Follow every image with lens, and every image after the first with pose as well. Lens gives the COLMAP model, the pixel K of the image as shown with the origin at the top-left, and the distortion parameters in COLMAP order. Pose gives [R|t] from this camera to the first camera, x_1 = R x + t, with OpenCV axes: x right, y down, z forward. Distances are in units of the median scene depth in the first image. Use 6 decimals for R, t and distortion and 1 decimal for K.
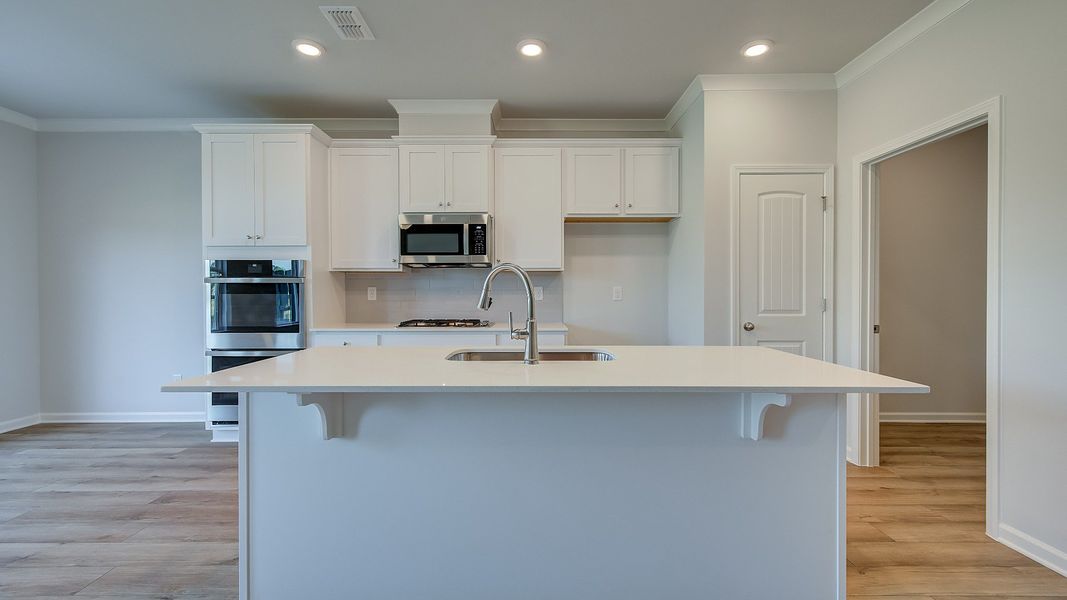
lens RADIAL K [[424.9, 0, 536.4], [0, 424.9, 296.9], [0, 0, 1]] dist [0.006892, -0.002211]
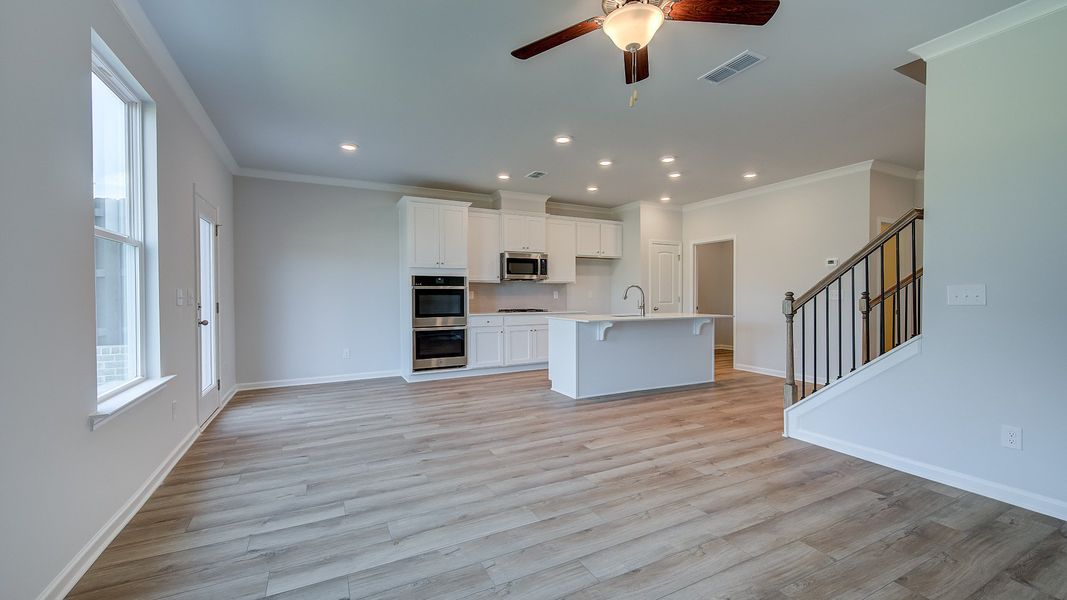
lens RADIAL K [[424.9, 0, 541.2], [0, 424.9, 300.9], [0, 0, 1]] dist [0.006892, -0.002211]
pose [[0.884099, -0.008068, 0.467230, -1.075818], [0.005351, 0.999960, 0.007141, 0.006180], [-0.467269, -0.003813, 0.884107, -0.729021]]
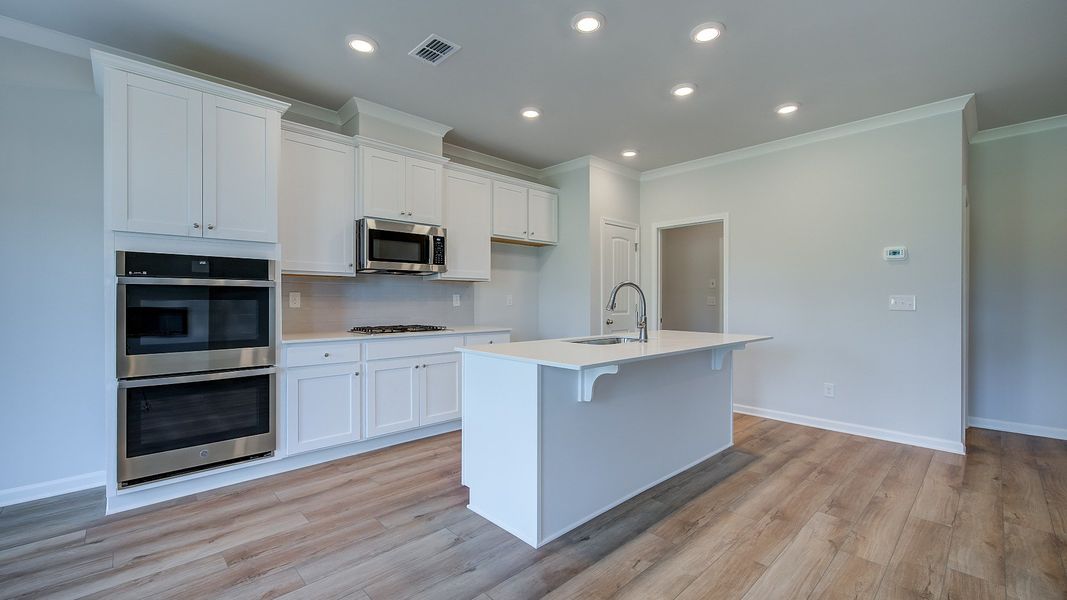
lens RADIAL K [[438.9, 0, 534.6], [0, 438.9, 299.2], [0, 0, 1]] dist [-0.000204, 0.000278]
pose [[0.727333, 0.004453, 0.686271, -0.743935], [0.001548, 0.999966, -0.008129, -0.000733], [-0.686283, 0.006975, 0.727301, 0.013431]]
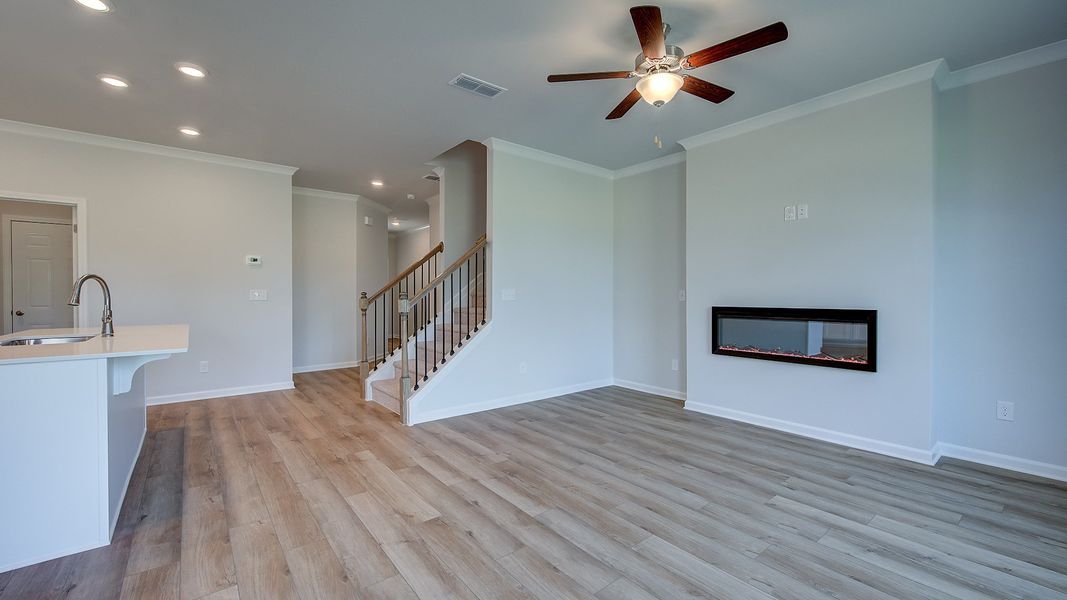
lens RADIAL K [[424.9, 0, 536.8], [0, 424.9, 298.8], [0, 0, 1]] dist [0.006892, -0.002211]
pose [[-0.625682, -0.006666, 0.780050, -1.143672], [0.008454, 0.999847, 0.015325, -0.000823], [-0.780033, 0.016183, -0.625530, 0.360106]]
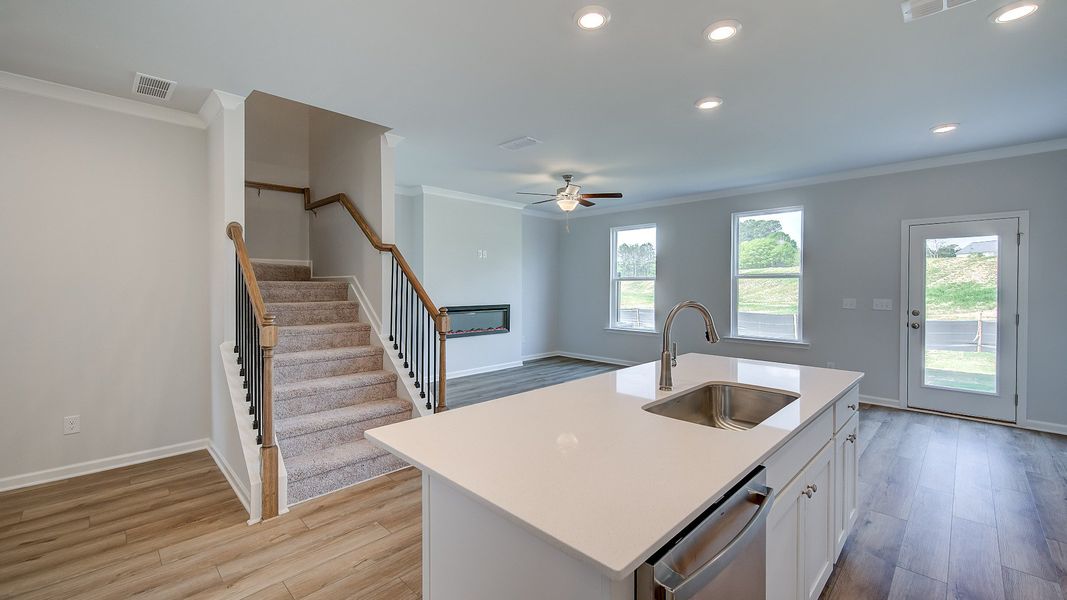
lens RADIAL K [[438.9, 0, 523.0], [0, 438.9, 286.0], [0, 0, 1]] dist [-0.000204, 0.000278]
pose [[-0.724033, -0.000351, -0.689766, 0.535418], [-0.009378, 0.999912, 0.009335, -0.062485], [0.689702, 0.013227, -0.723973, 0.775680]]
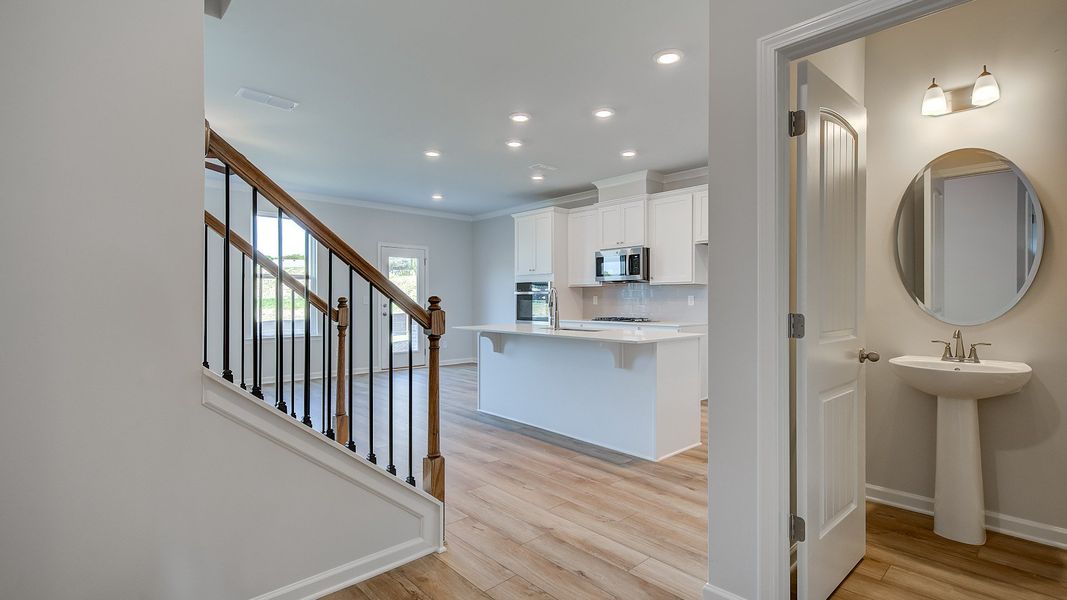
lens RADIAL K [[505.5, 0, 558.3], [0, 505.5, 300.7], [0, 0, 1]] dist [-0.005881, -0.000318]
pose [[0.698607, 0.006443, -0.715476, 0.981256], [-0.009028, 0.999959, 0.000189, -0.004211], [0.715448, 0.006327, 0.698637, -0.464658]]
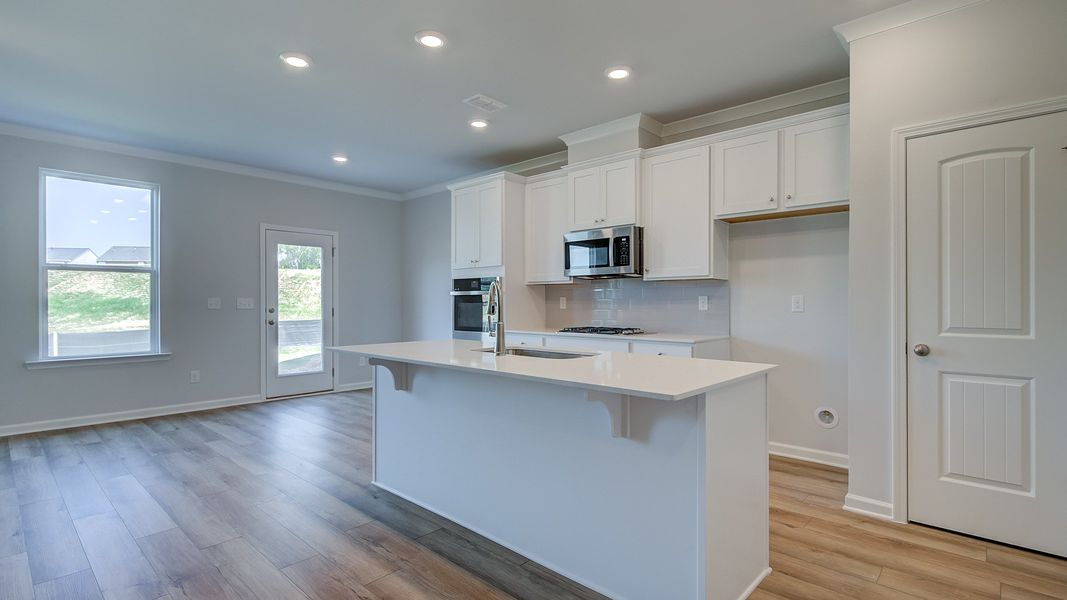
lens RADIAL K [[505.5, 0, 560.0], [0, 505.5, 302.9], [0, 0, 1]] dist [-0.005881, -0.000318]
pose [[0.752406, 0.001627, -0.658697, 0.574416], [-0.008557, 0.999937, -0.007304, 0.002078], [0.658644, 0.011133, 0.752373, -0.030975]]
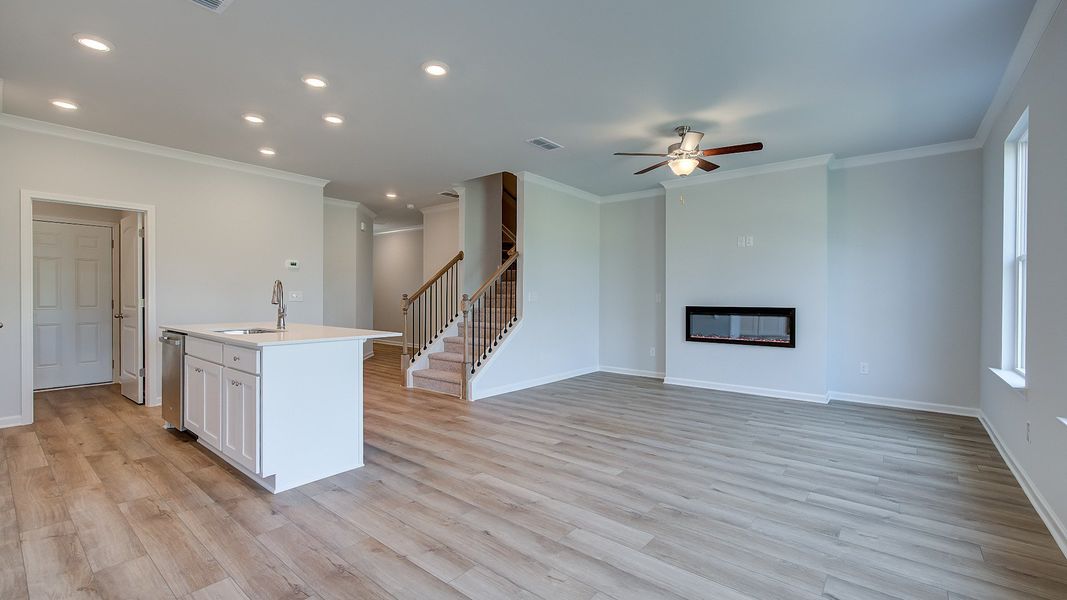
lens RADIAL K [[438.9, 0, 540.7], [0, 438.9, 303.9], [0, 0, 1]] dist [-0.000204, 0.000278]
pose [[-0.772177, -0.012714, 0.635280, -1.159470], [0.002900, 0.999719, 0.023532, -0.007709], [-0.635401, 0.020013, -0.771923, 0.907415]]
